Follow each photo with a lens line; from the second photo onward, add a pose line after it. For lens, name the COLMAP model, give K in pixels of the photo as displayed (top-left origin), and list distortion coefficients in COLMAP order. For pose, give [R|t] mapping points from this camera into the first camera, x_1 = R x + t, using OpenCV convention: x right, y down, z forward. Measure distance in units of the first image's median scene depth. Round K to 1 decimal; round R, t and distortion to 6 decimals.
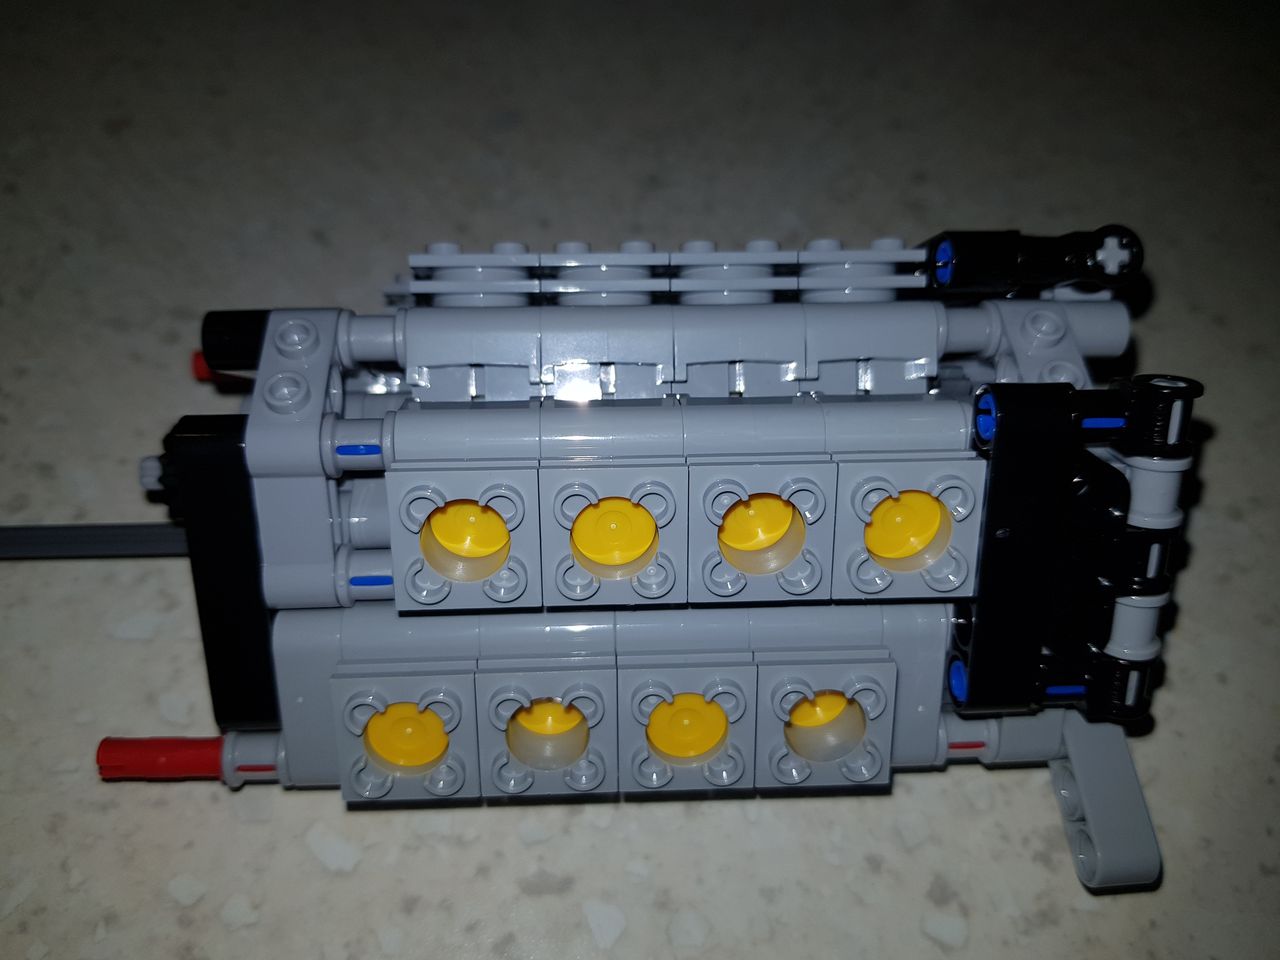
lens RADIAL K [[1097.4, 0, 640.0], [0, 1097.4, 480.0], [0, 0, 1]] dist [-0.023671, -0.052294]
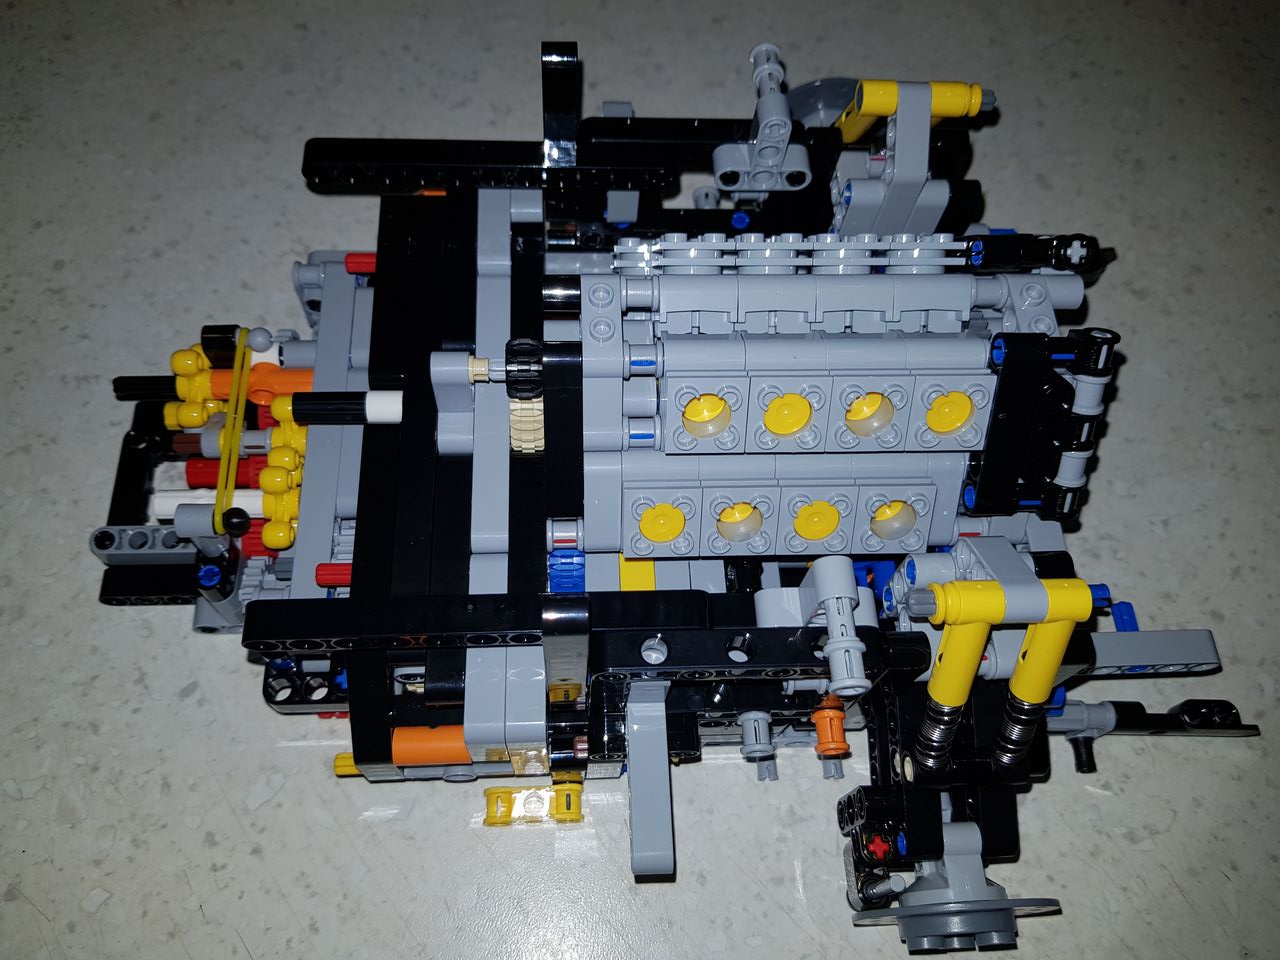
lens RADIAL K [[1052.2, 0, 640.0], [0, 1052.2, 480.0], [0, 0, 1]] dist [-0.009335, -0.009937]
pose [[0.999531, 0.012171, 0.028118, -0.298306], [-0.016350, 0.988004, 0.153563, -0.097994], [-0.025912, -0.153951, 0.987739, -0.677879]]
